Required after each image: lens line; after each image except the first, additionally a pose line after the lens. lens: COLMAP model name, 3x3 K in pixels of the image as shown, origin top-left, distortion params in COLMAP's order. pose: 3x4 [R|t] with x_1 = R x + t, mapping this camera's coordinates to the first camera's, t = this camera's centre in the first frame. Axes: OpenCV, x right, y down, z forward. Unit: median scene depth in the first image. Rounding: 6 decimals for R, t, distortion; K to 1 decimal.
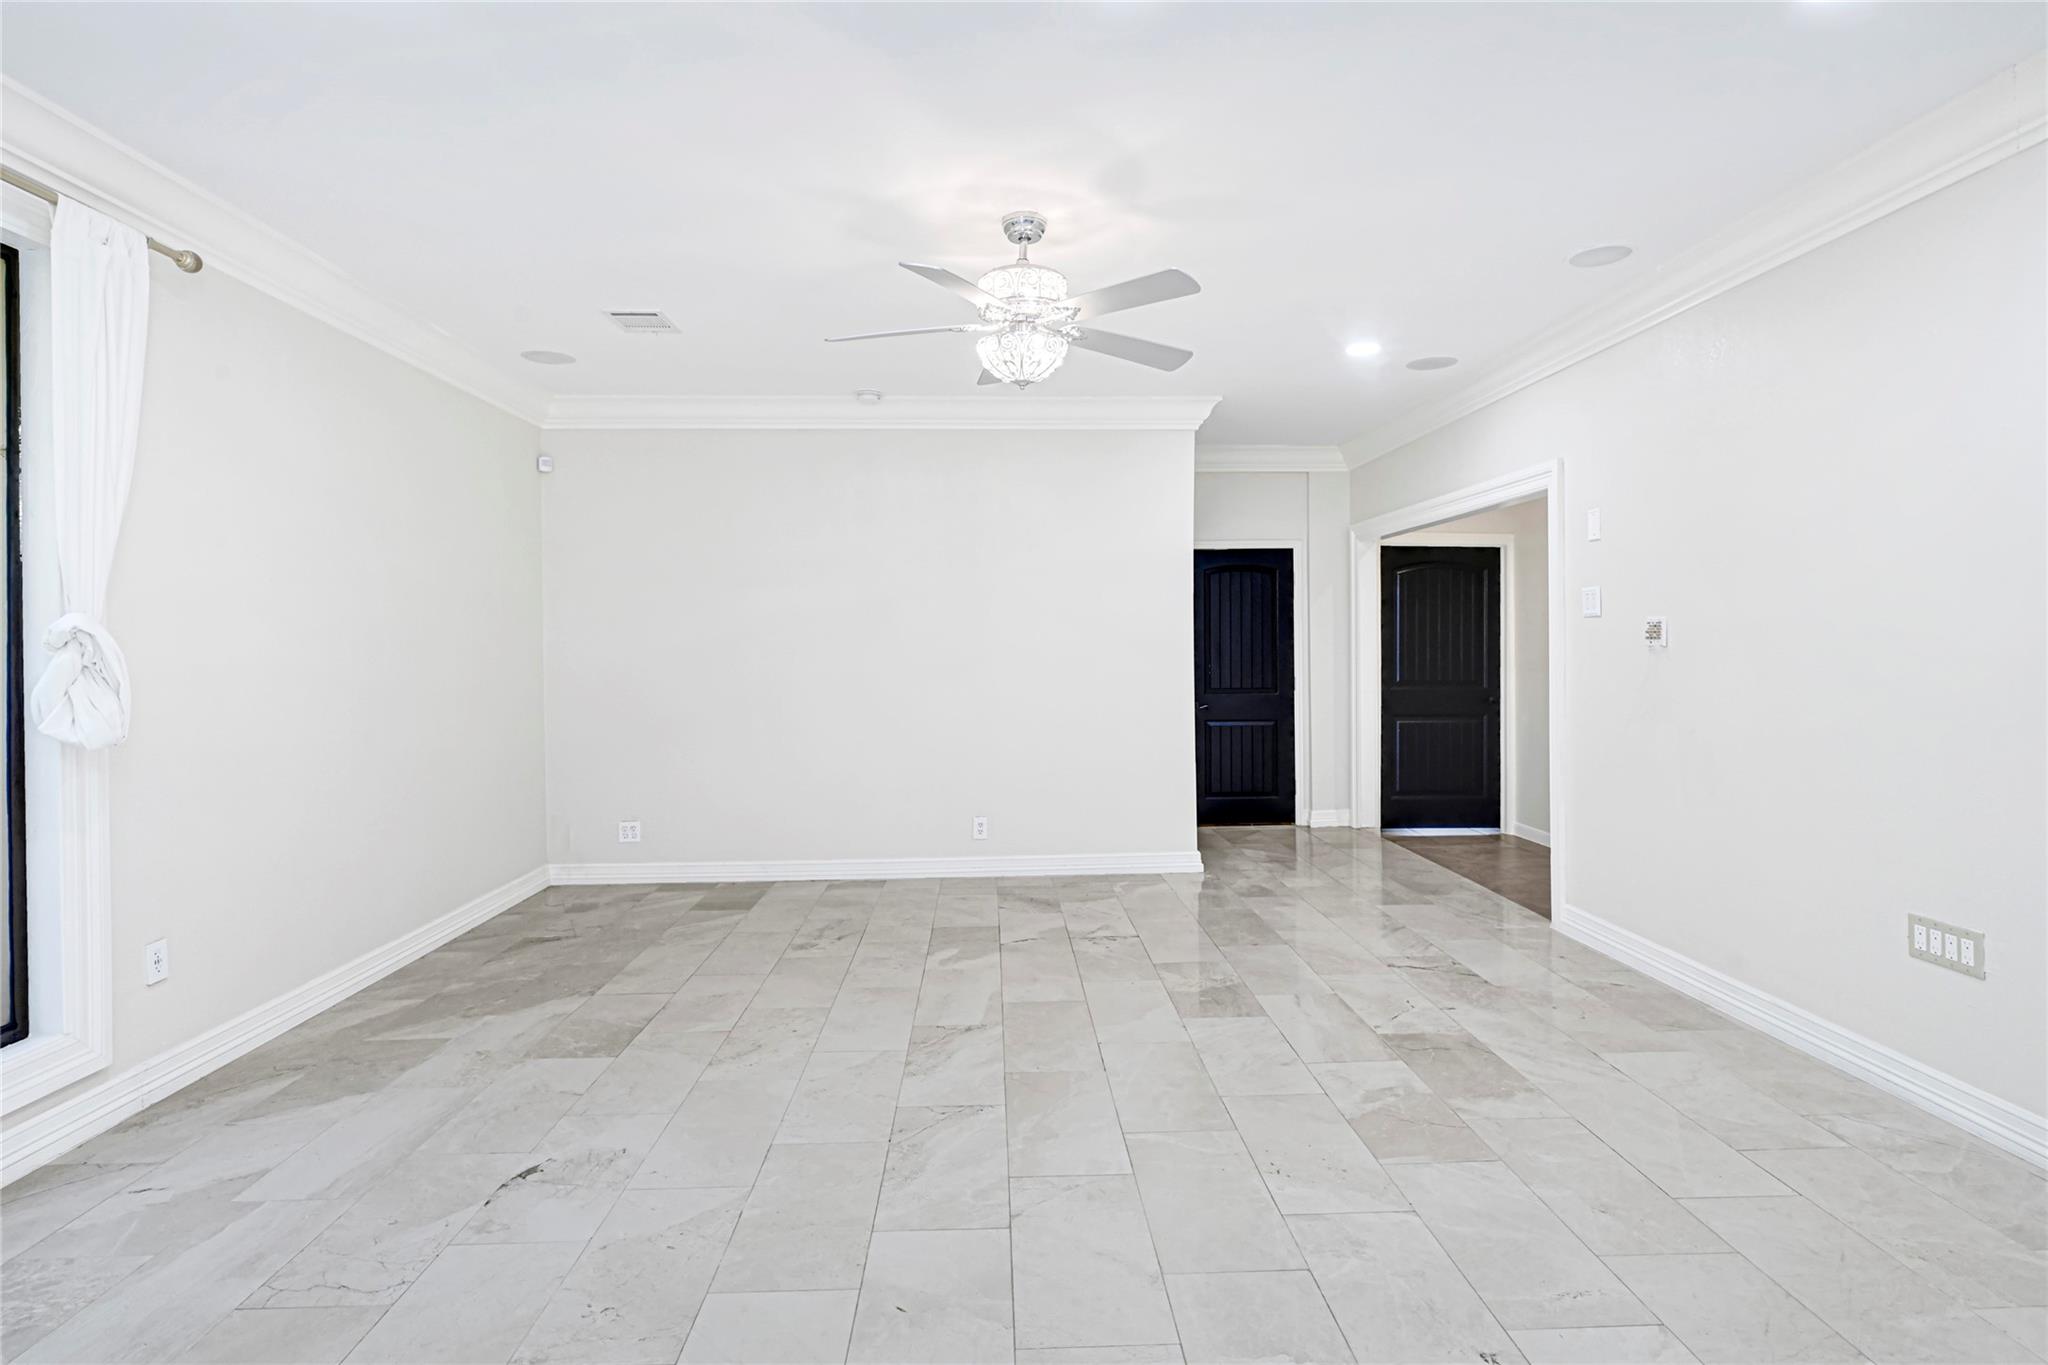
lens RADIAL K [[1008.2, 0, 1033.4], [0, 1008.2, 636.7], [0, 0, 1]] dist [-0.001154, 0.000464]
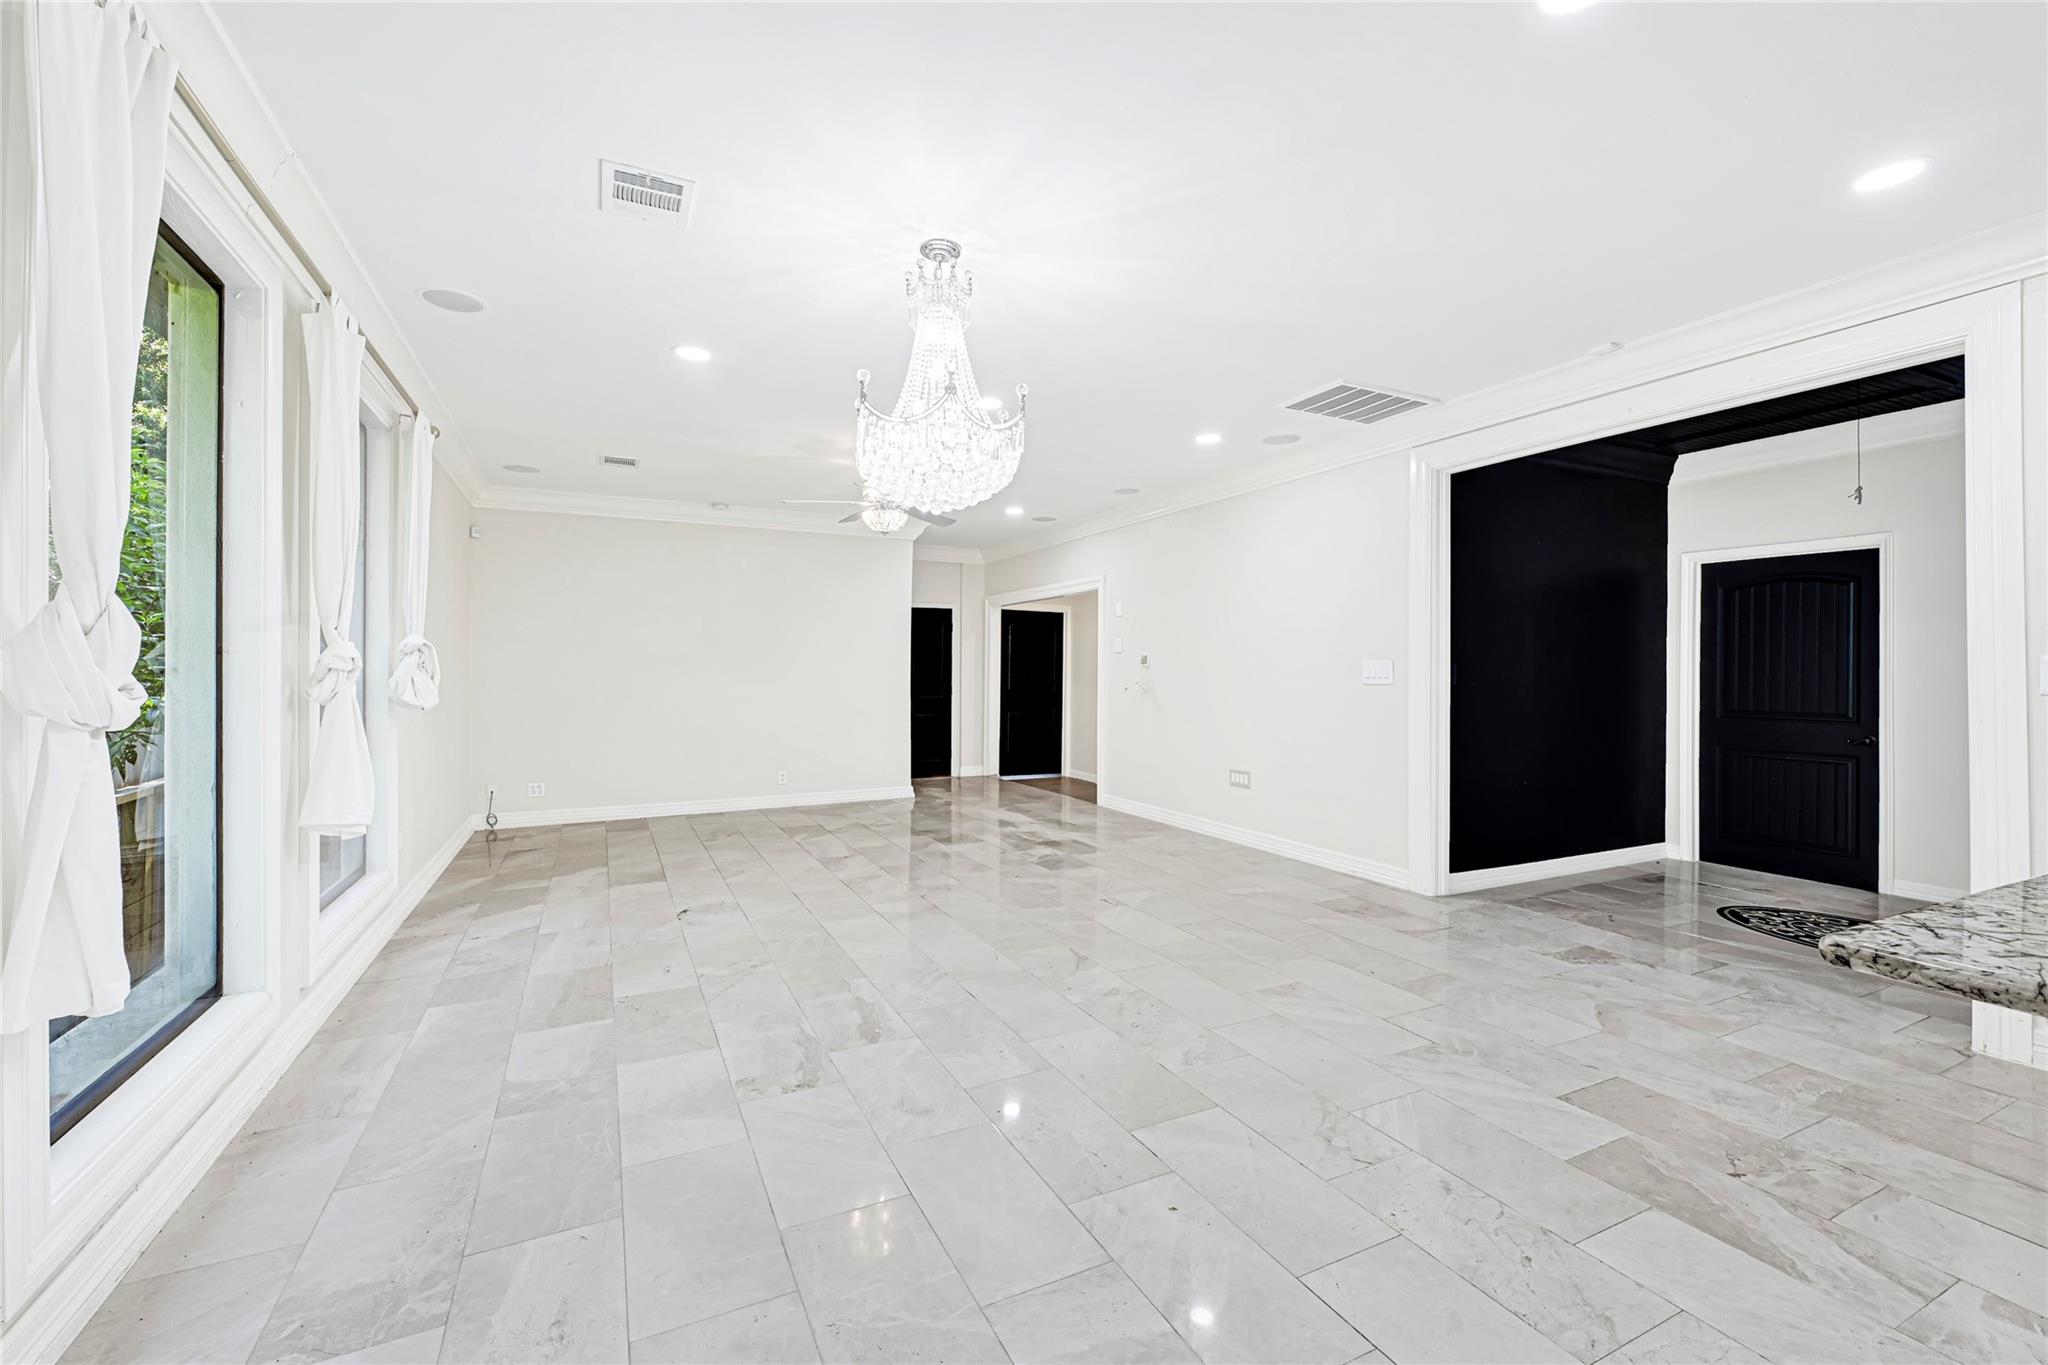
lens RADIAL K [[850.0, 0, 1012.7], [0, 850.0, 667.8], [0, 0, 1]] dist [-0.003420, -0.000508]
pose [[0.913419, 0.011238, 0.406865, -0.335239], [-0.011955, 0.999928, -0.000780, 0.013781], [-0.406845, -0.004151, 0.913488, -0.482654]]
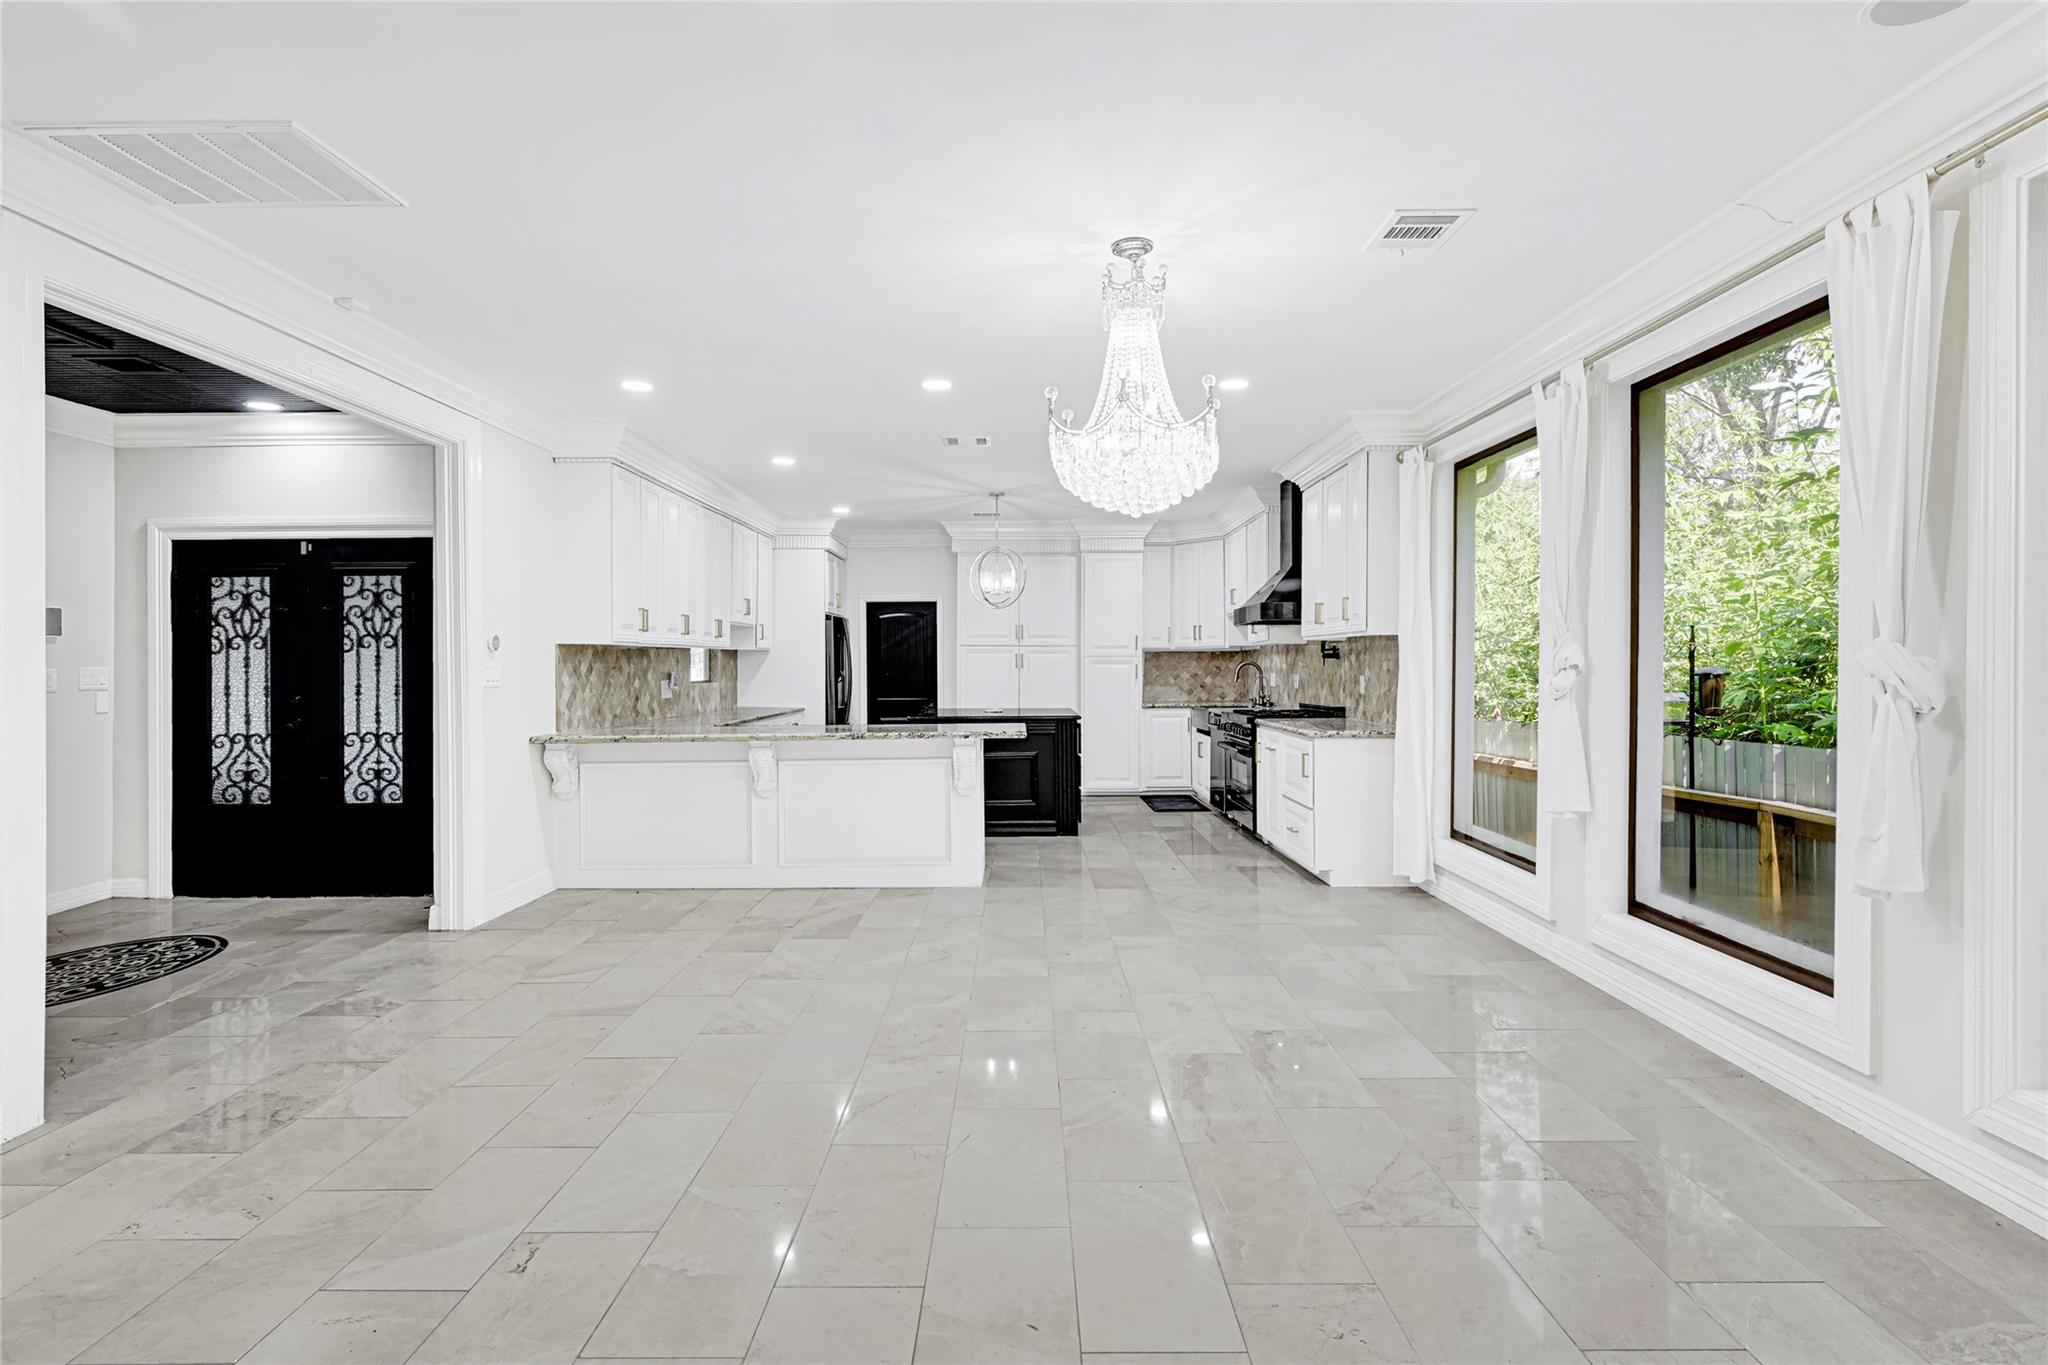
lens RADIAL K [[1008.2, 0, 1022.0], [0, 1008.2, 670.6], [0, 0, 1]] dist [-0.001154, 0.000464]
pose [[-0.999370, 0.010197, 0.033997, -0.070728], [0.010132, 0.999946, -0.002093, 0.013737], [-0.034017, -0.001747, -0.999420, 0.871919]]
